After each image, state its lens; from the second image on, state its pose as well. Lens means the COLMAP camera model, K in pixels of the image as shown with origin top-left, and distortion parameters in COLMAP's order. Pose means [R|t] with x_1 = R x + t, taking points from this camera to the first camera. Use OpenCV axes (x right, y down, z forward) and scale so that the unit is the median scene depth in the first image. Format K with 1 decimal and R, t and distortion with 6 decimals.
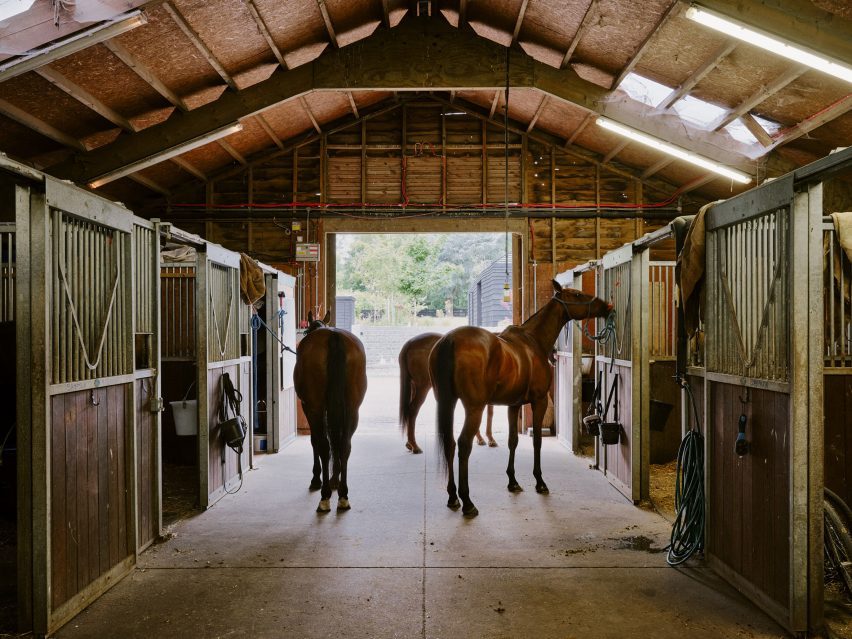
lens RADIAL K [[813.8, 0, 426.0], [0, 813.8, 319.5], [0, 0, 1]] dist [-0.006707, -0.008614]
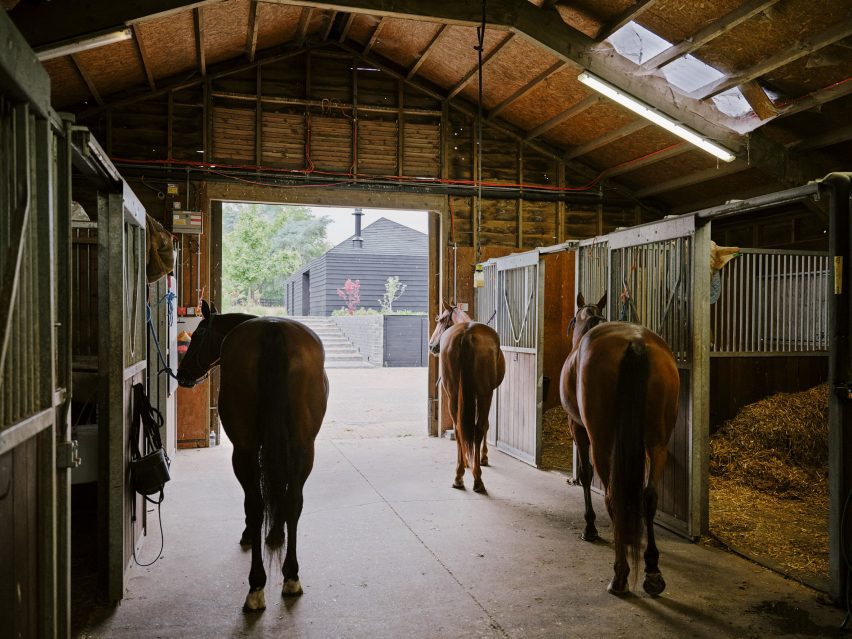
lens RADIAL K [[734.3, 0, 426.0], [0, 734.3, 319.5], [0, 0, 1]] dist [0.017949, 0.001737]
pose [[0.959855, 0.008450, 0.280369, -0.121529], [-0.011930, 0.999872, 0.010707, 0.002944], [-0.280243, -0.013622, 0.959832, 0.231814]]
